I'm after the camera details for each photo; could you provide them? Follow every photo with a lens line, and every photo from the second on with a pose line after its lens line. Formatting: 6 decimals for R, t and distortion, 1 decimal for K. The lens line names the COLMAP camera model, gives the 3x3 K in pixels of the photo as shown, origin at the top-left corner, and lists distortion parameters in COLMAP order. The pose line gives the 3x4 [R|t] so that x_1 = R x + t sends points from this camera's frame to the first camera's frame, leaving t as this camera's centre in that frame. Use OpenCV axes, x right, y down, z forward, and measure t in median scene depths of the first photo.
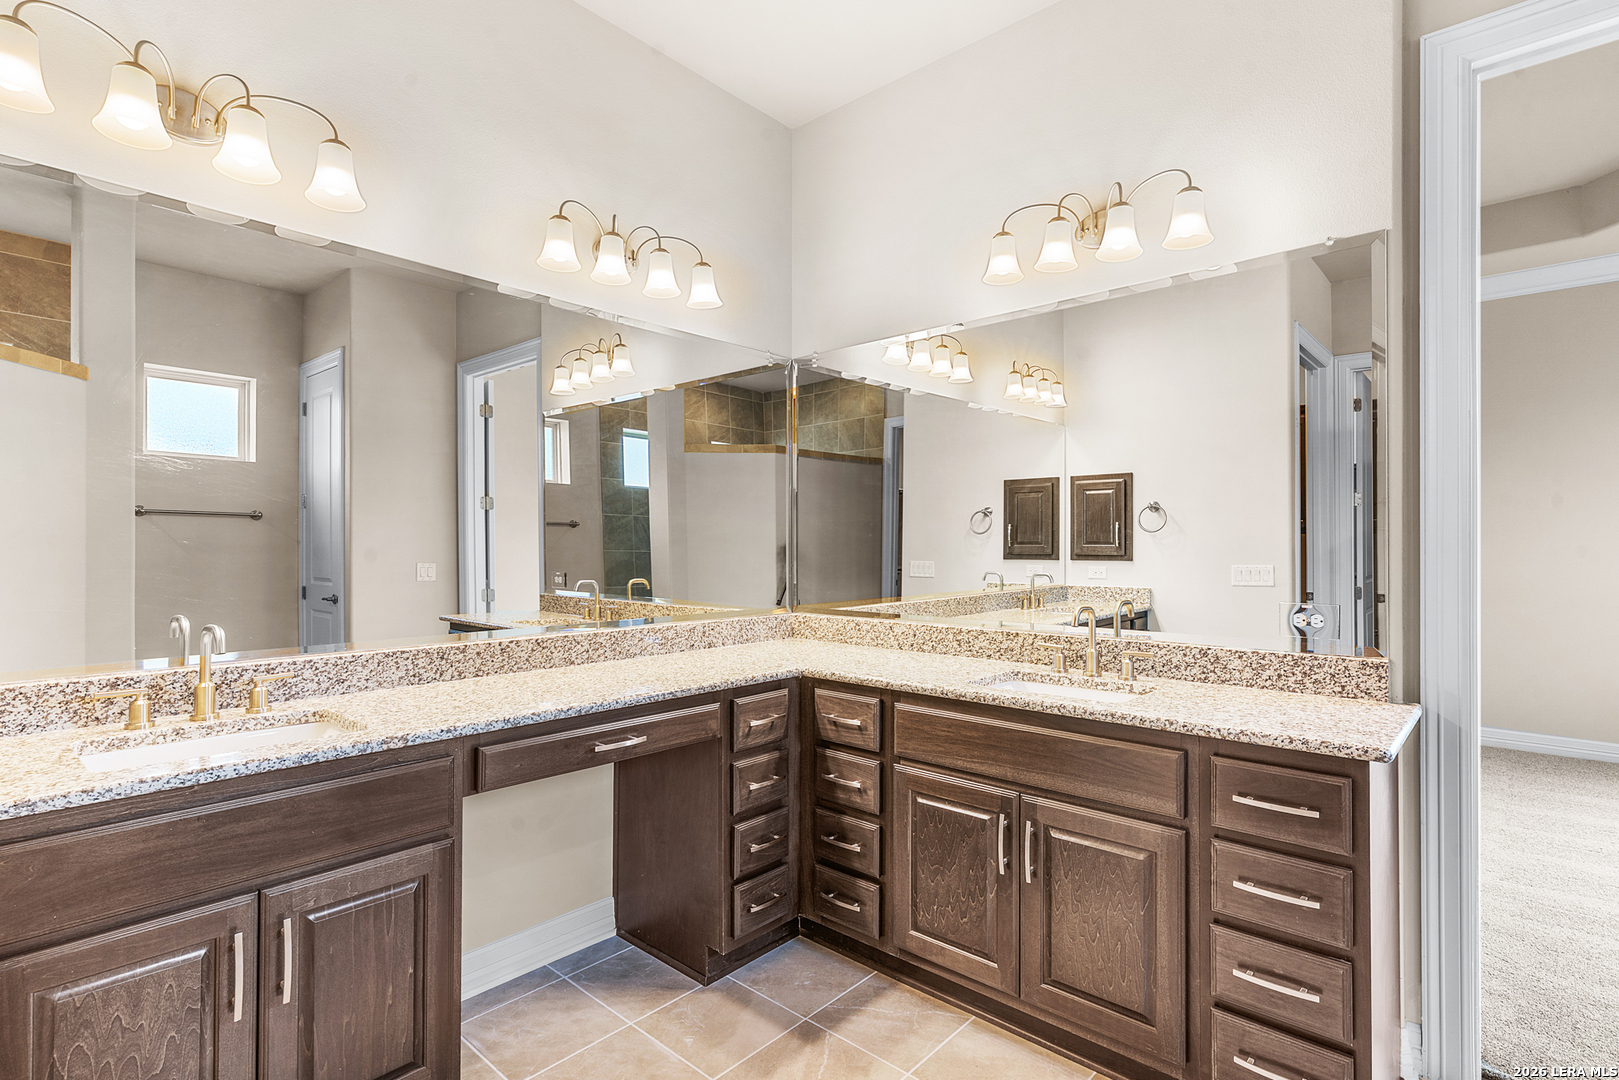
lens RADIAL K [[786.4, 0, 806.6], [0, 786.4, 541.5], [0, 0, 1]] dist [0.003486, -0.000982]
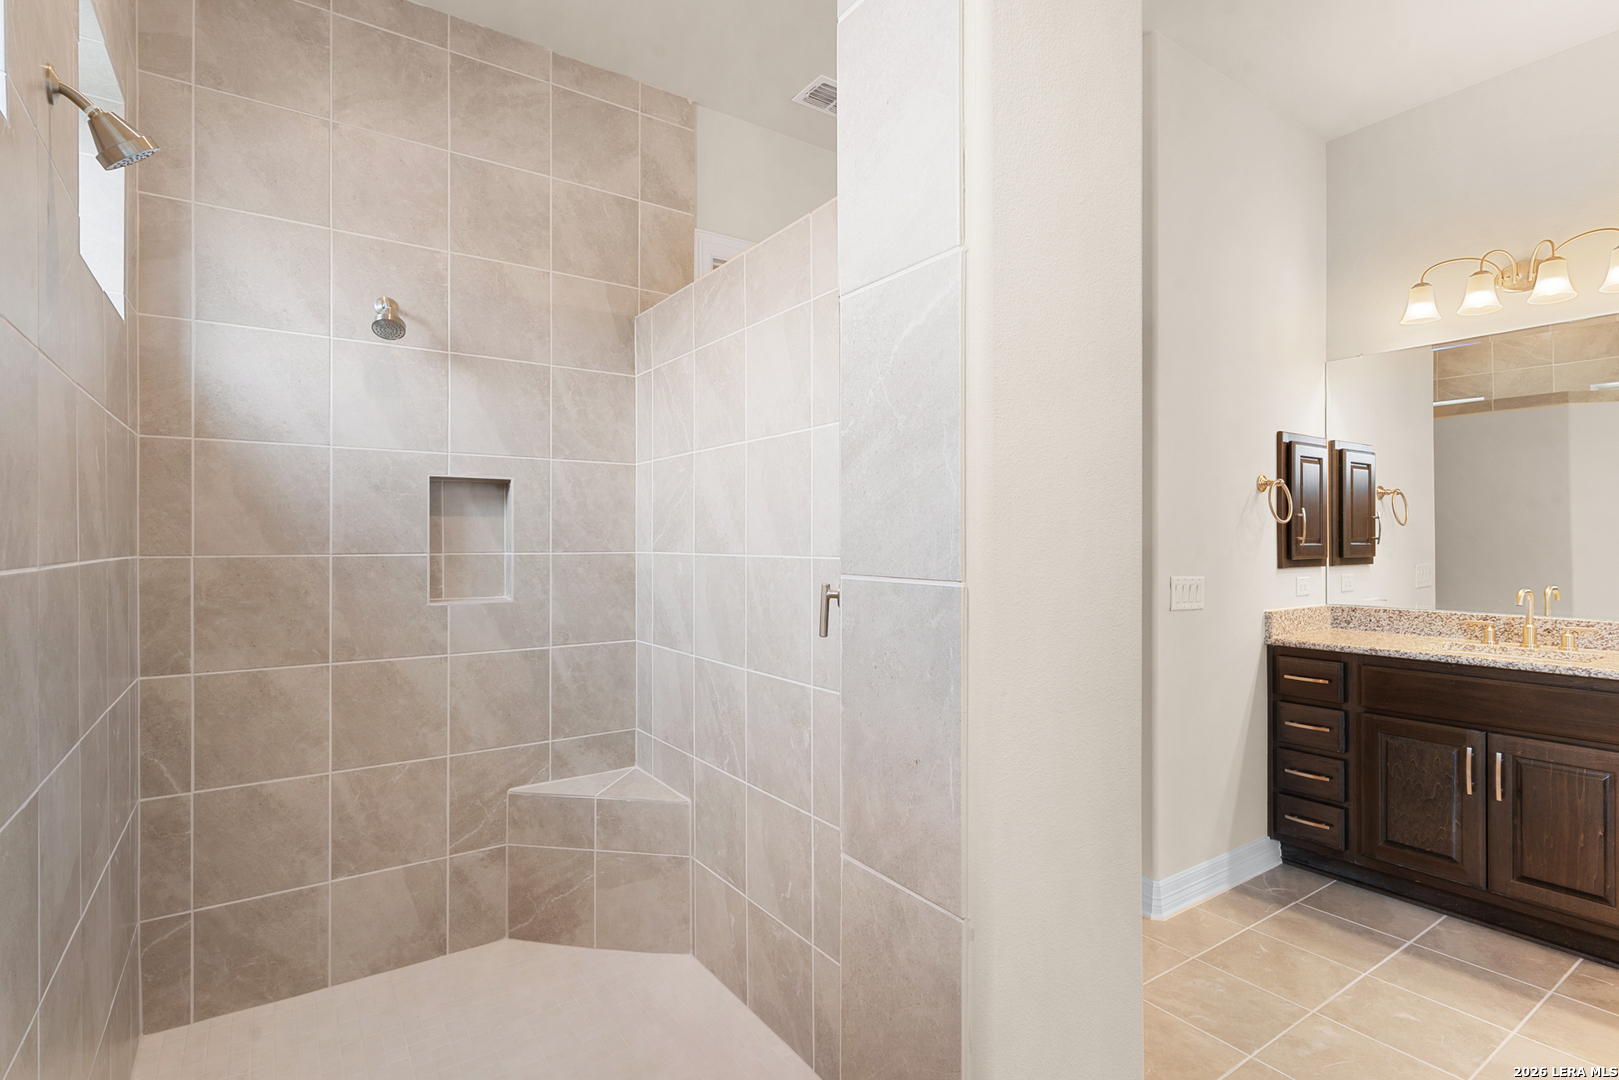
lens RADIAL K [[786.4, 0, 805.4], [0, 786.4, 541.1], [0, 0, 1]] dist [0.003486, -0.000982]
pose [[-0.223406, -0.000655, -0.974725, 1.281877], [0.009159, 0.999954, -0.002771, -0.002711], [0.974682, -0.009547, -0.223390, -0.100019]]
